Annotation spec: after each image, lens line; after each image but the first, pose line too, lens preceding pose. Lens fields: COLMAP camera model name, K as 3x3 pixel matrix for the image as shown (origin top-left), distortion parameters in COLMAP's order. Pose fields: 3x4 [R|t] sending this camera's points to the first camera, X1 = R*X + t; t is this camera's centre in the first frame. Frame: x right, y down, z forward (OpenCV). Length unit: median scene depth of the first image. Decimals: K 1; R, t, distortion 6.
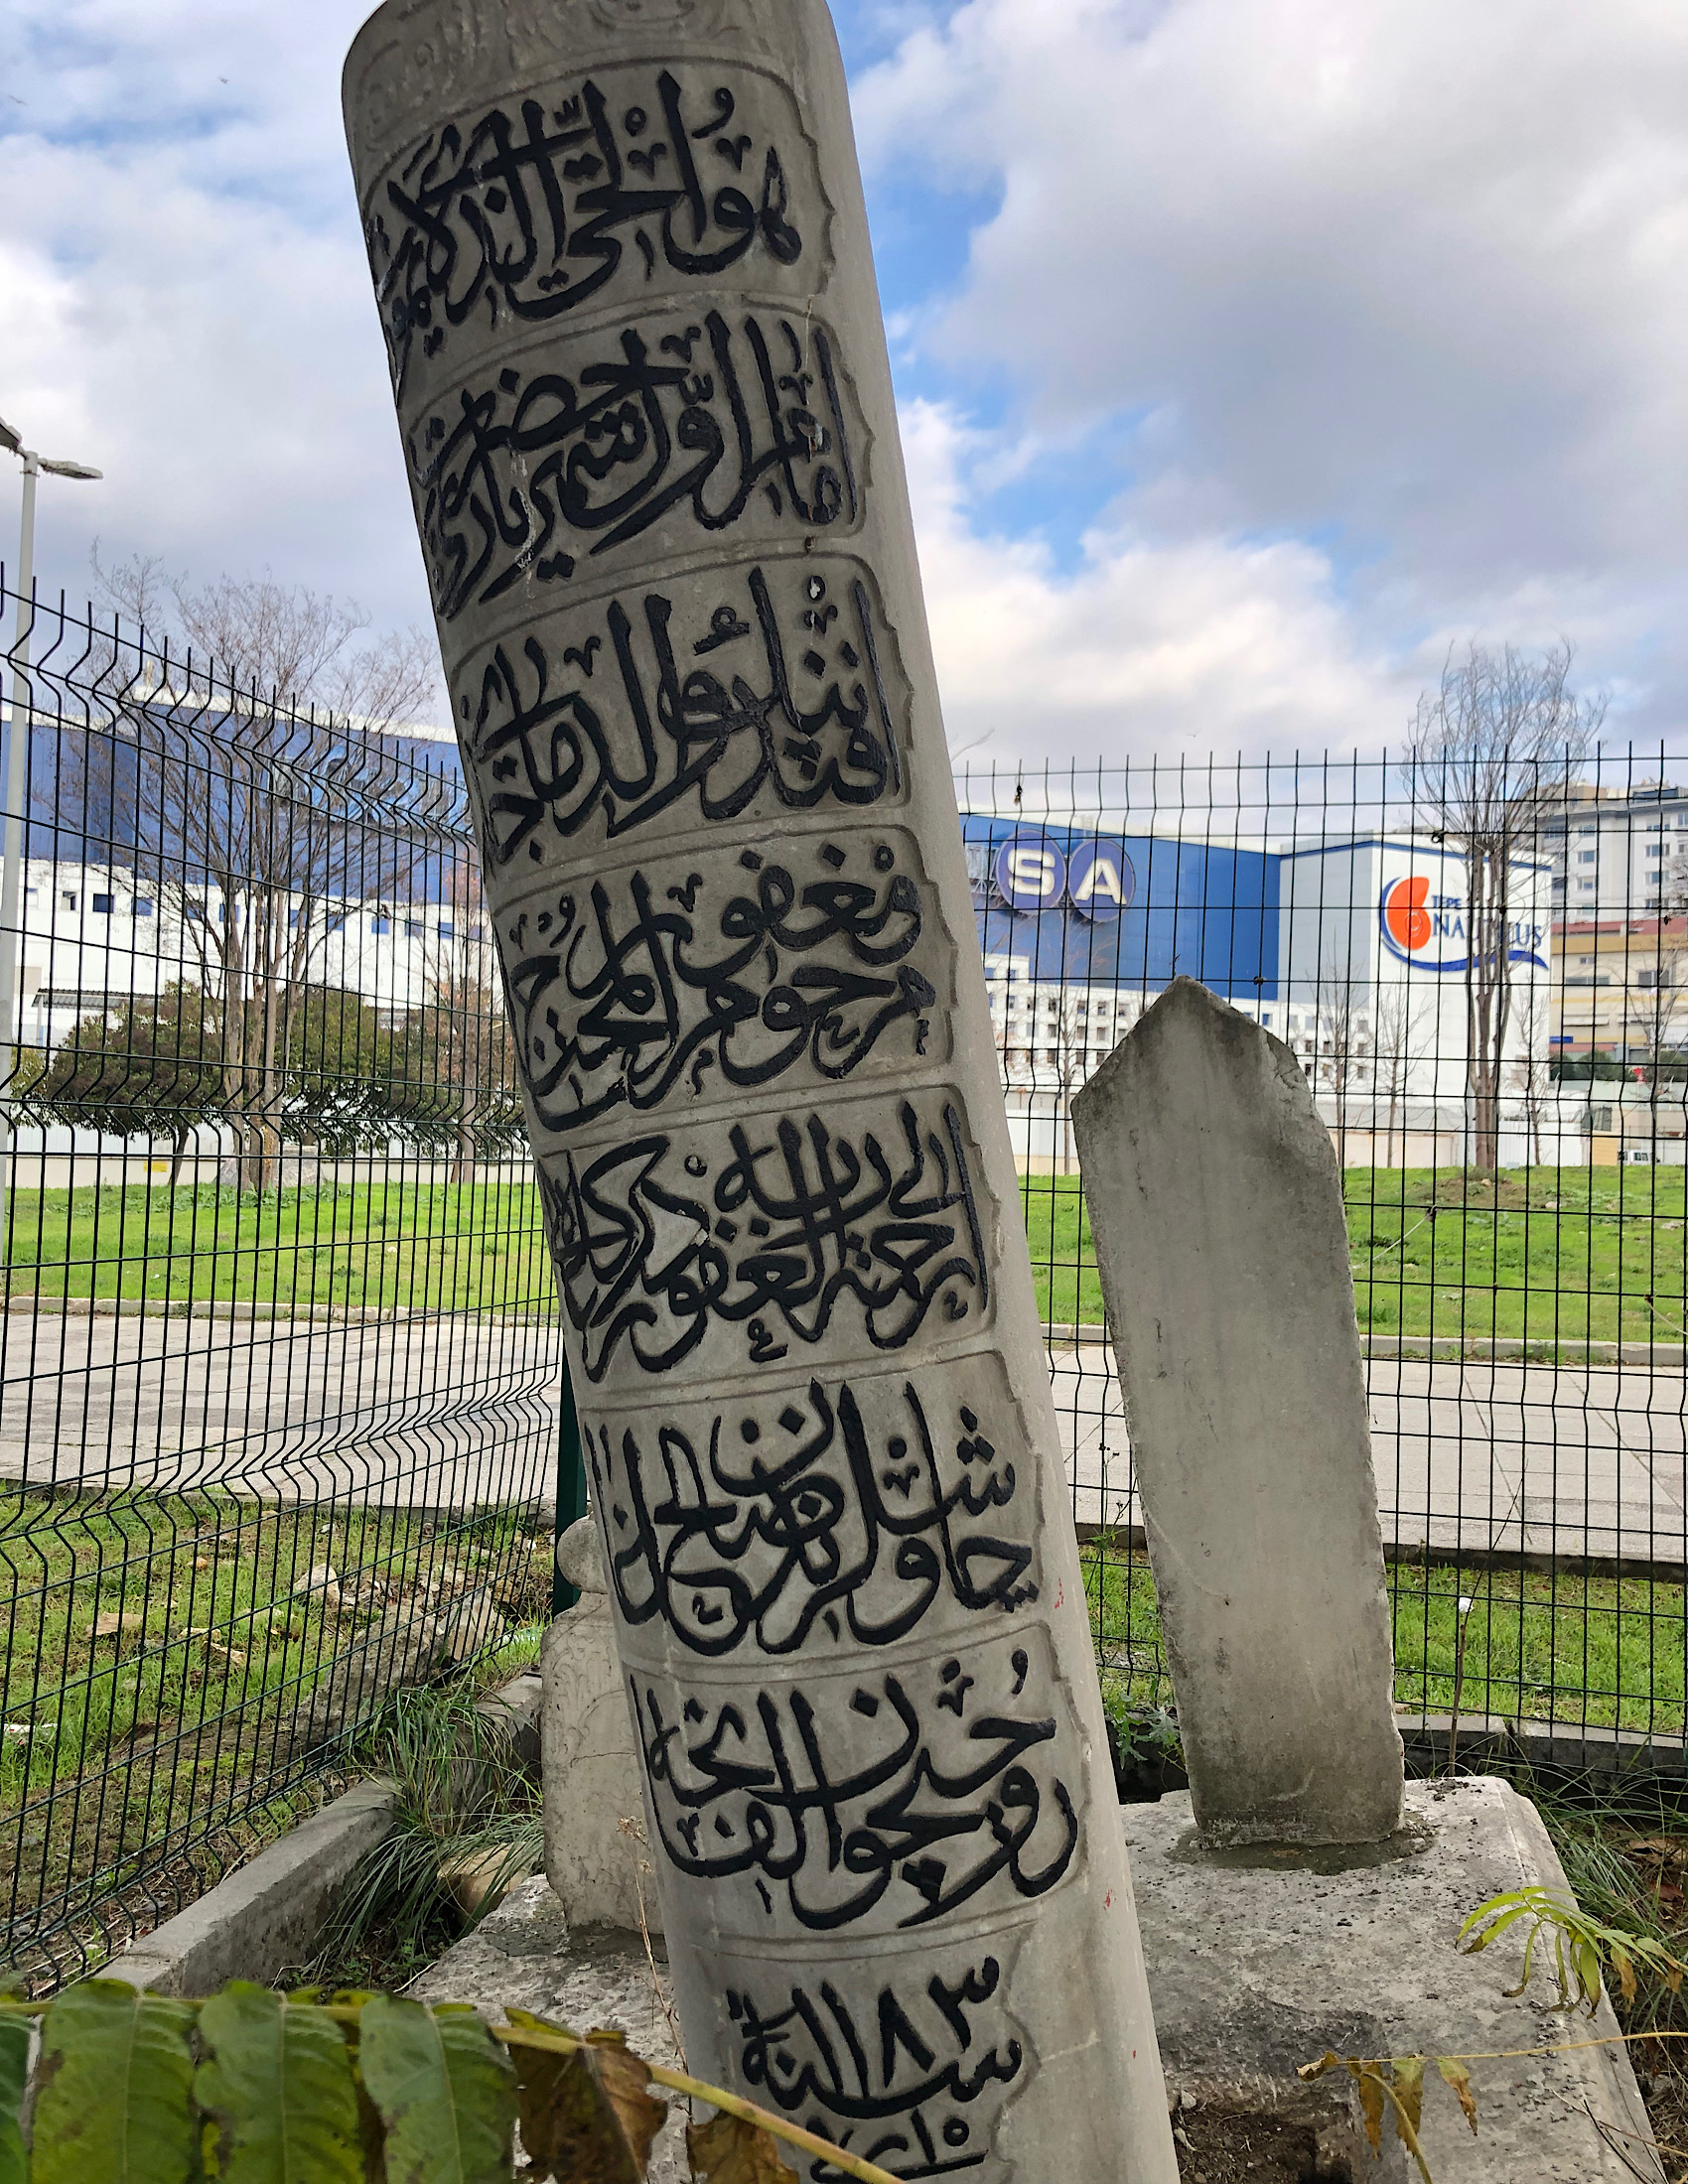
lens RADIAL K [[1901.5, 0, 846.8], [0, 1901.5, 1084.1], [0, 0, 1]] dist [0.035111, -0.022498]
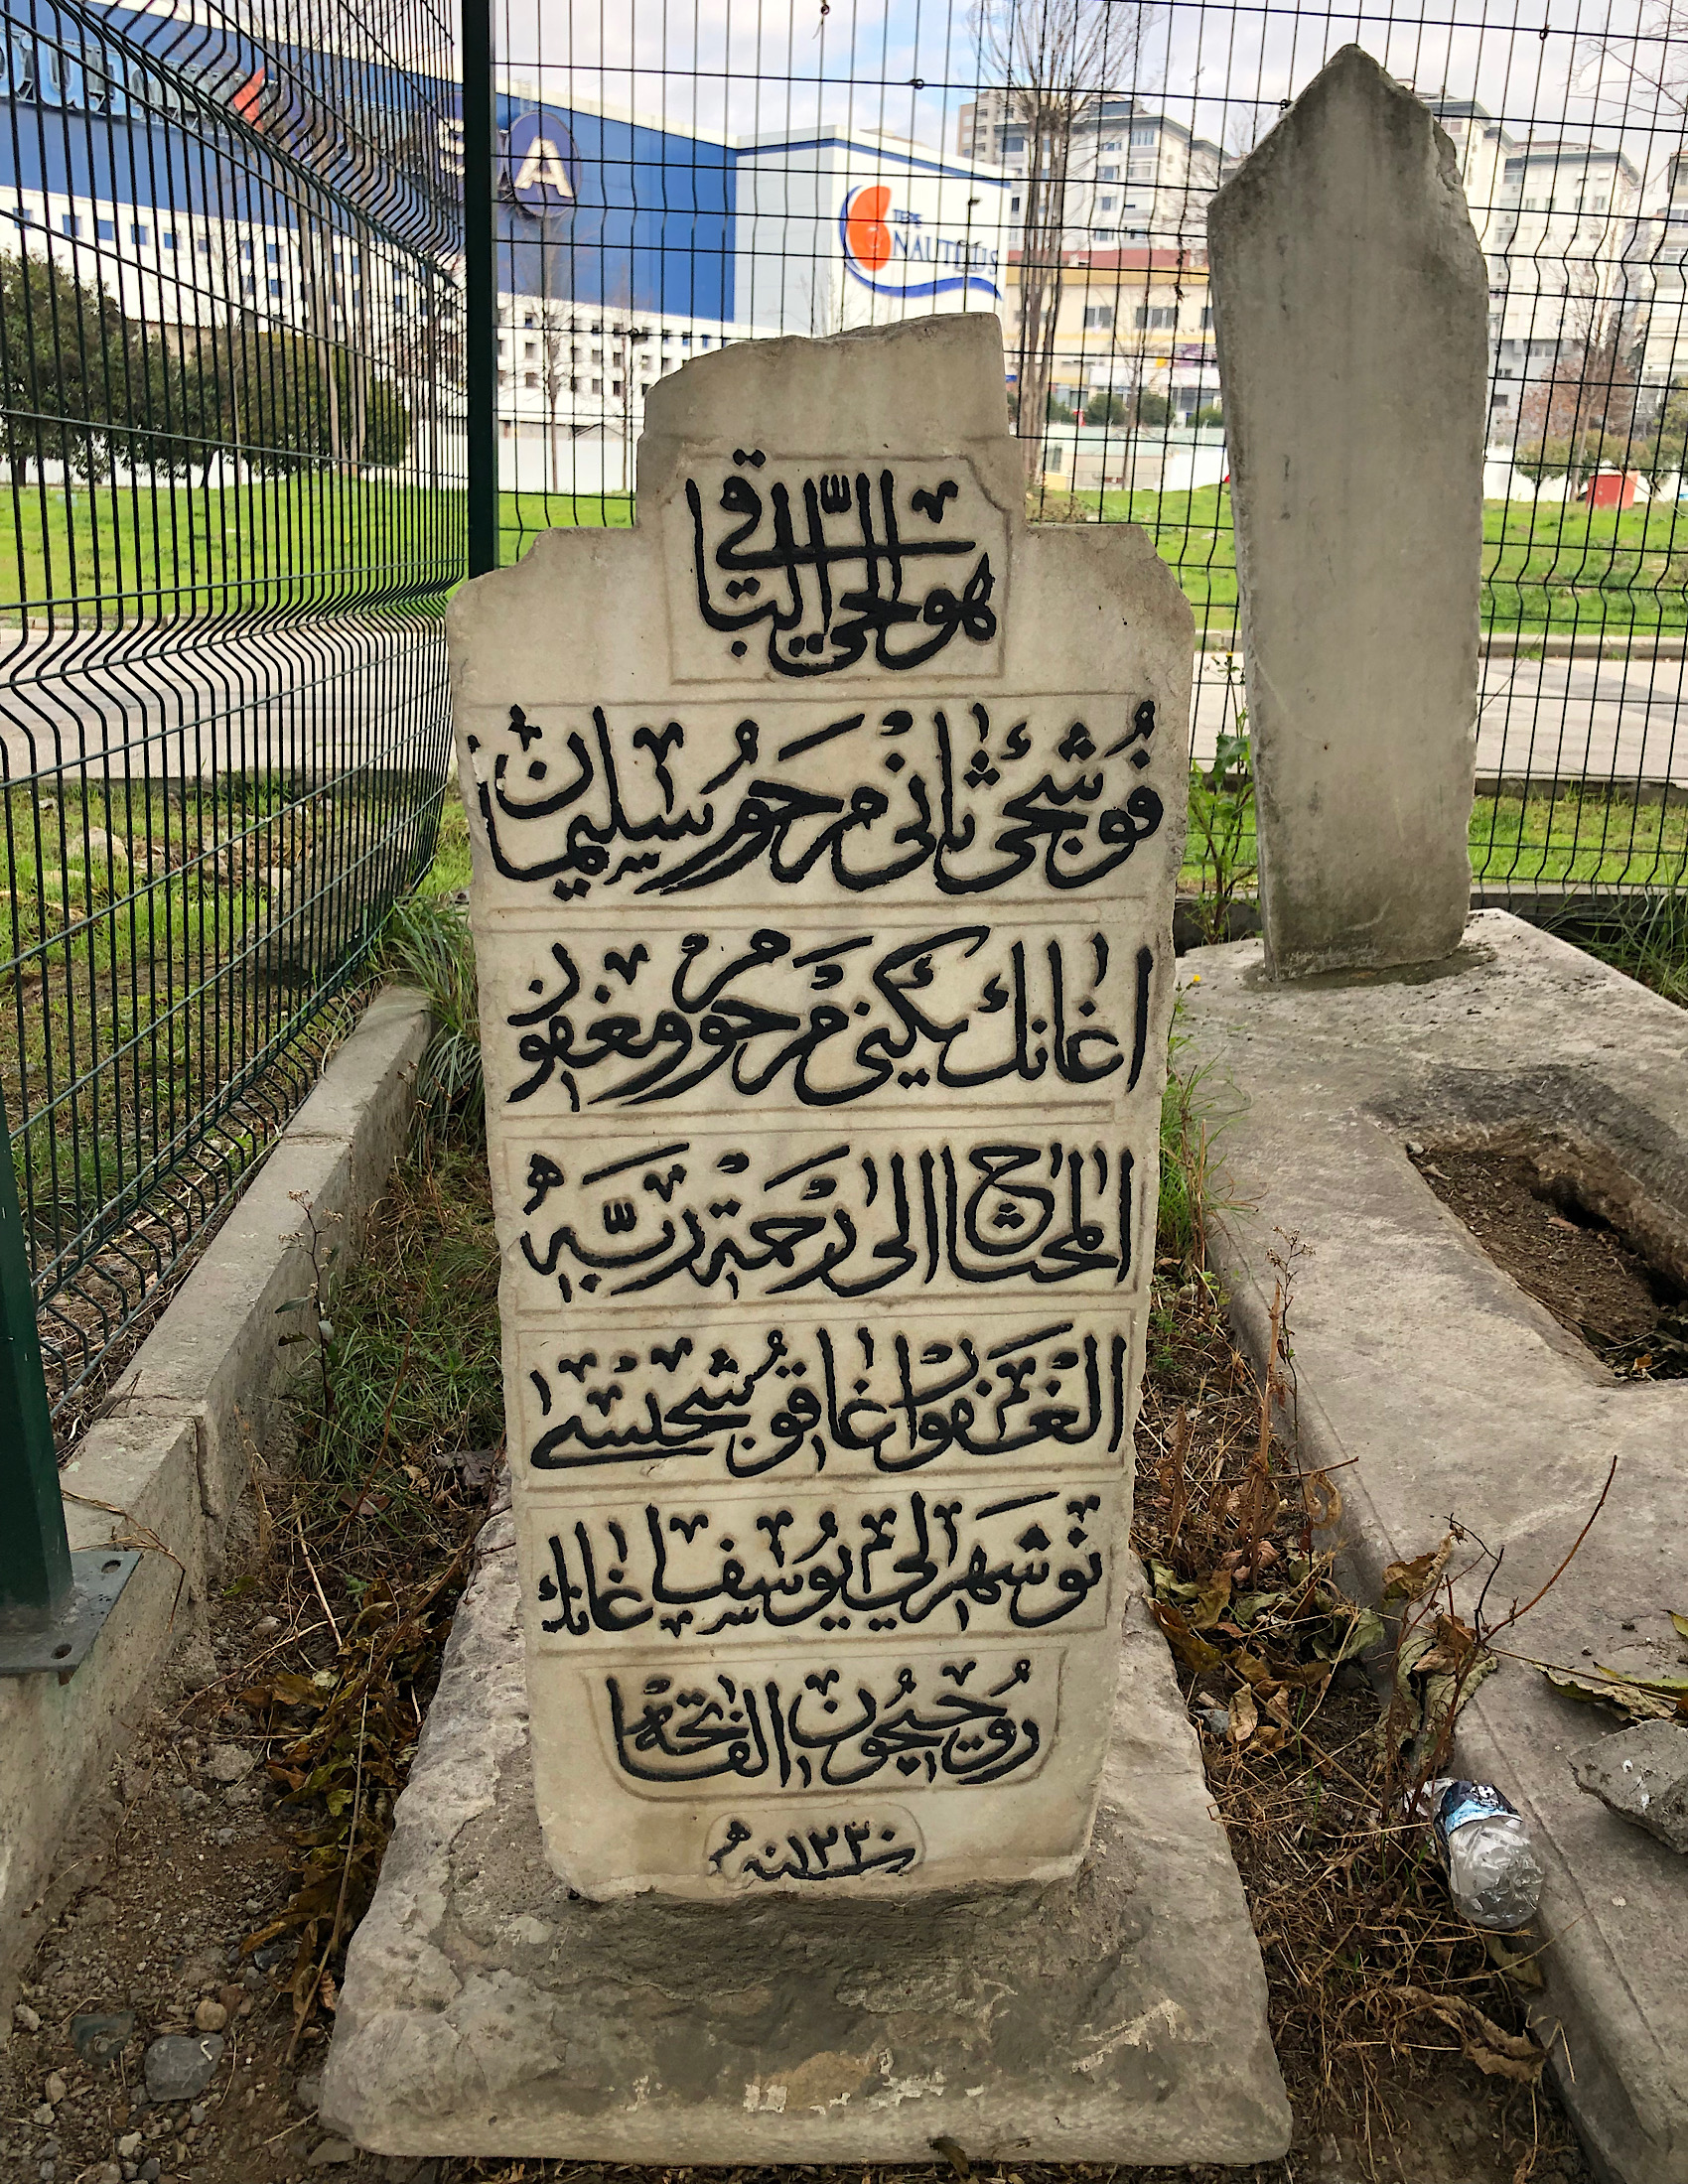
lens RADIAL K [[1901.5, 0, 858.1], [0, 1901.5, 1107.9], [0, 0, 1]] dist [0.035111, -0.022498]
pose [[0.958763, -0.078180, 0.273244, -0.337458], [-0.019353, 0.941231, 0.337210, 0.114193], [-0.283548, -0.328592, 0.900904, 0.087249]]
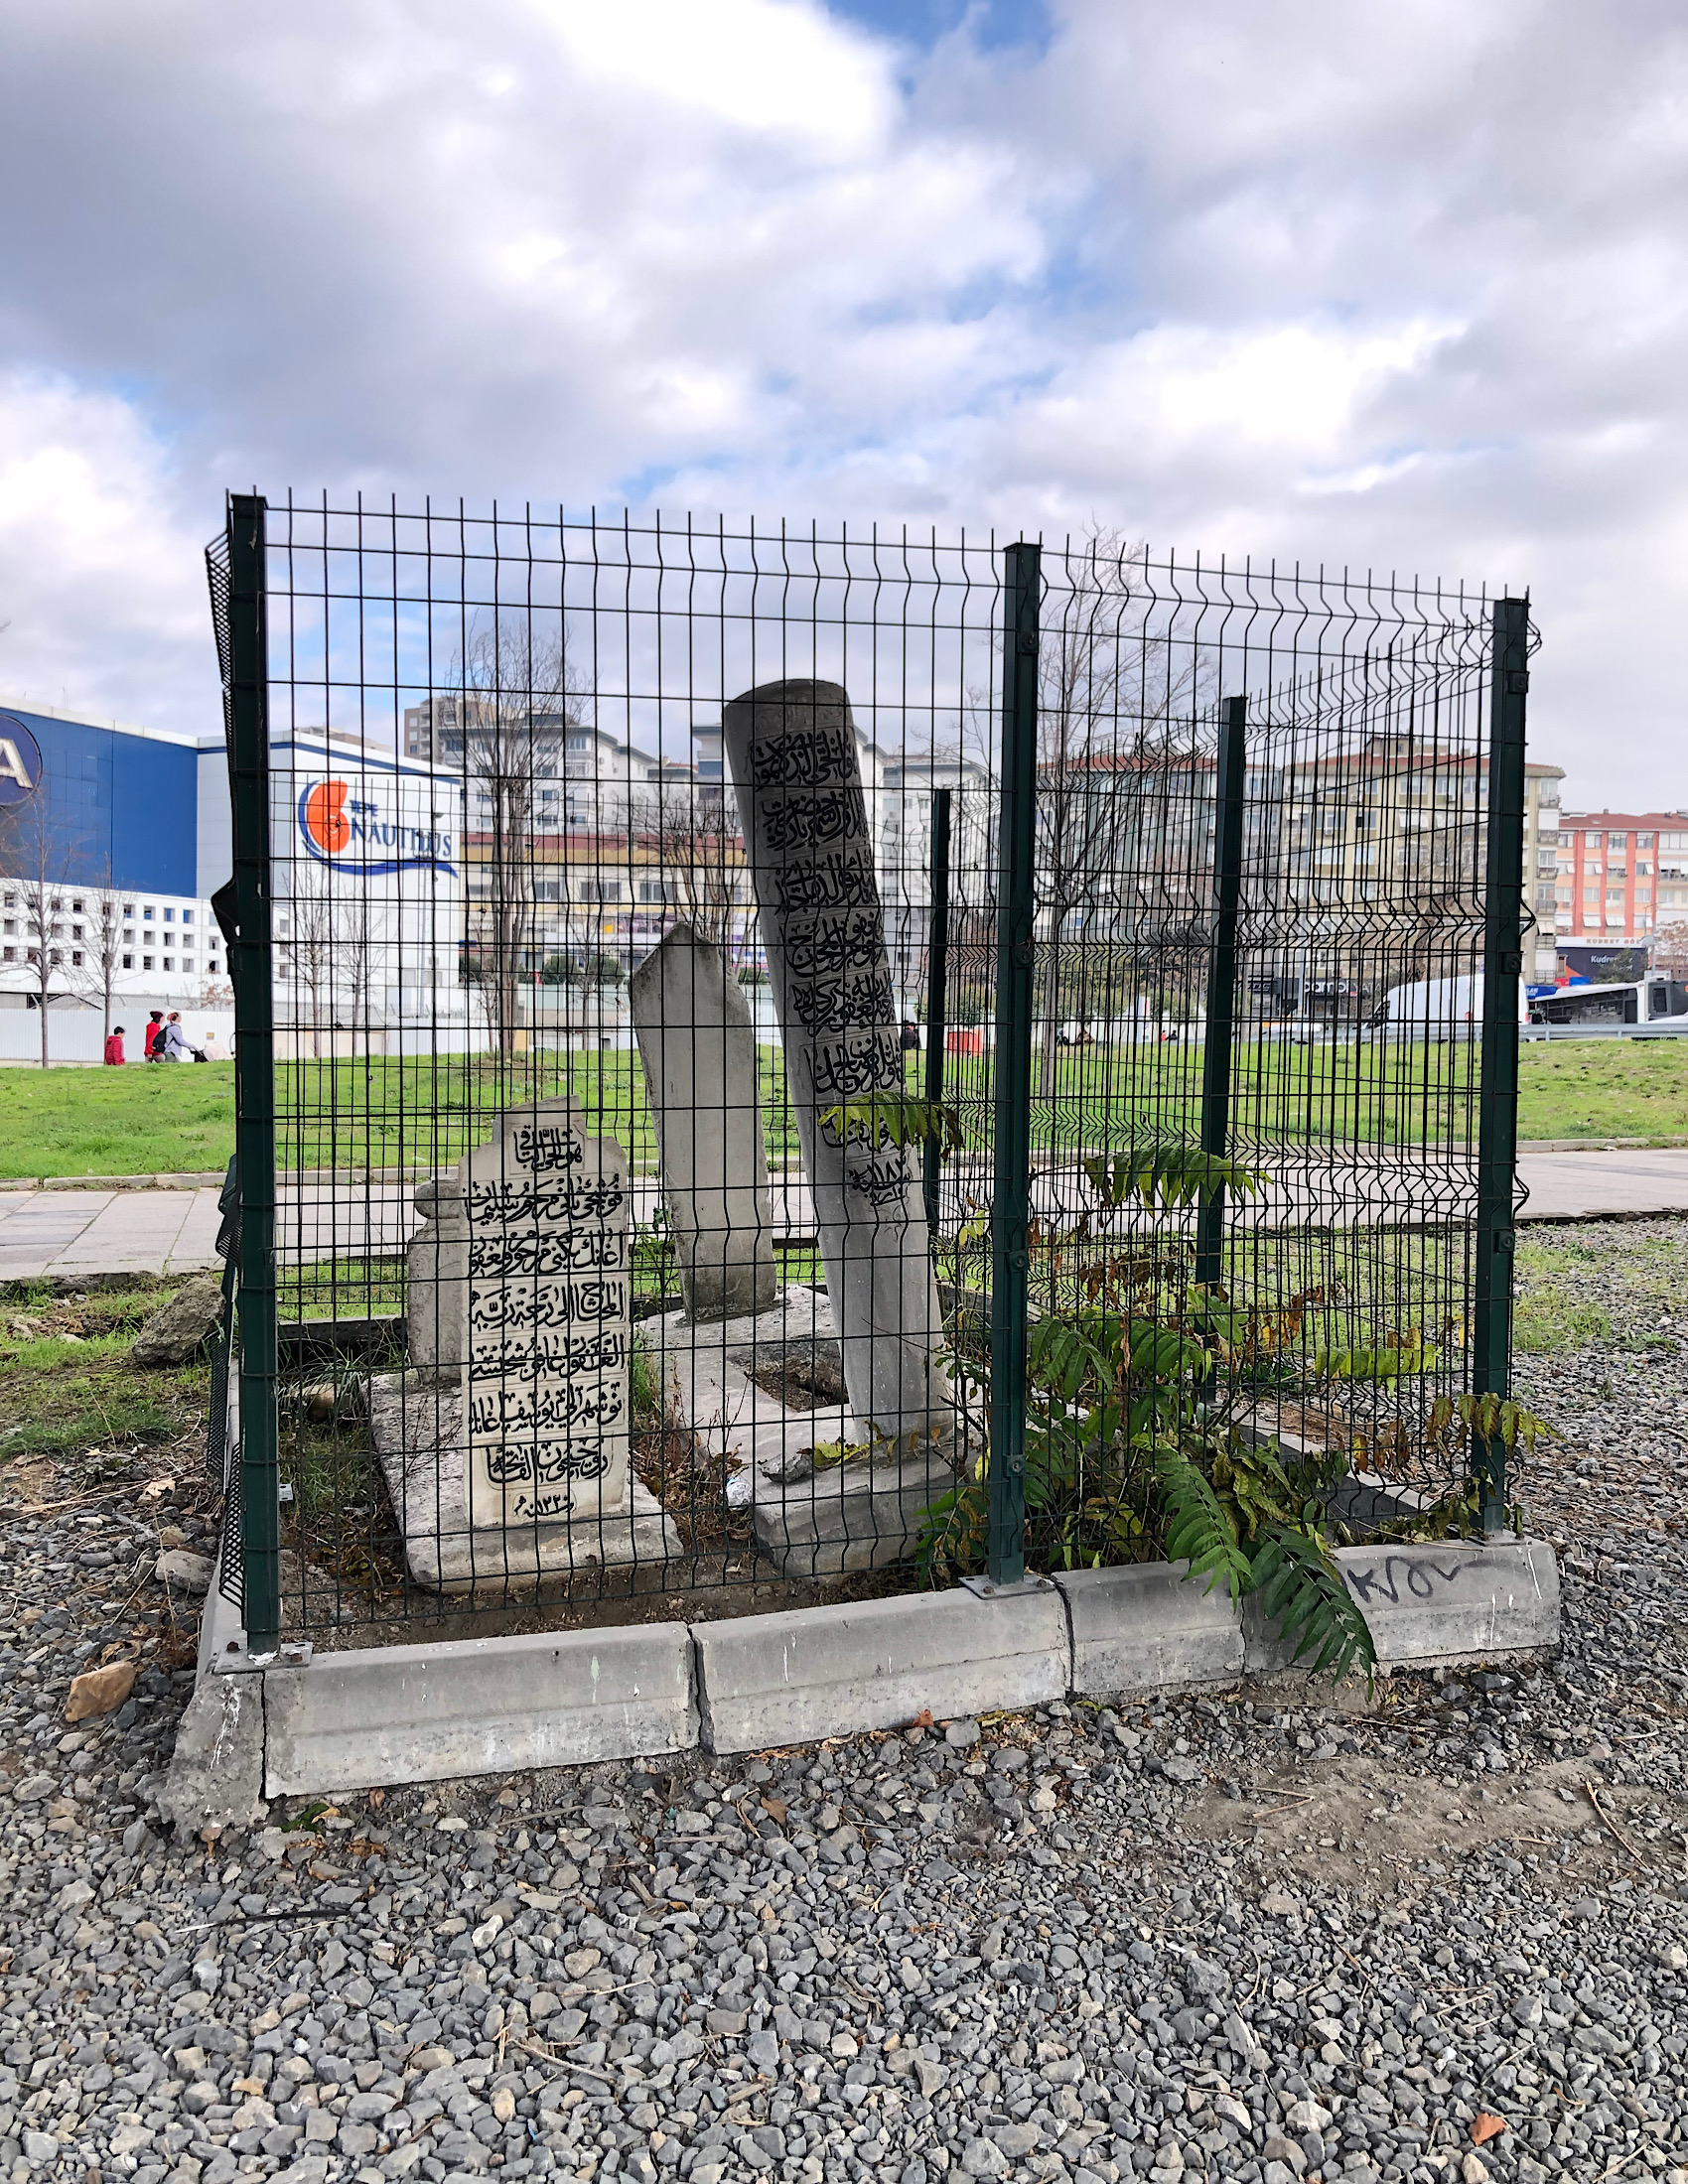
lens RADIAL K [[1901.5, 0, 855.0], [0, 1901.5, 1097.1], [0, 0, 1]] dist [0.035111, -0.022498]
pose [[0.846299, -0.029356, 0.531899, -0.806438], [-0.001955, 0.998303, 0.058208, 0.015462], [-0.532705, -0.050301, 0.844805, -0.918790]]
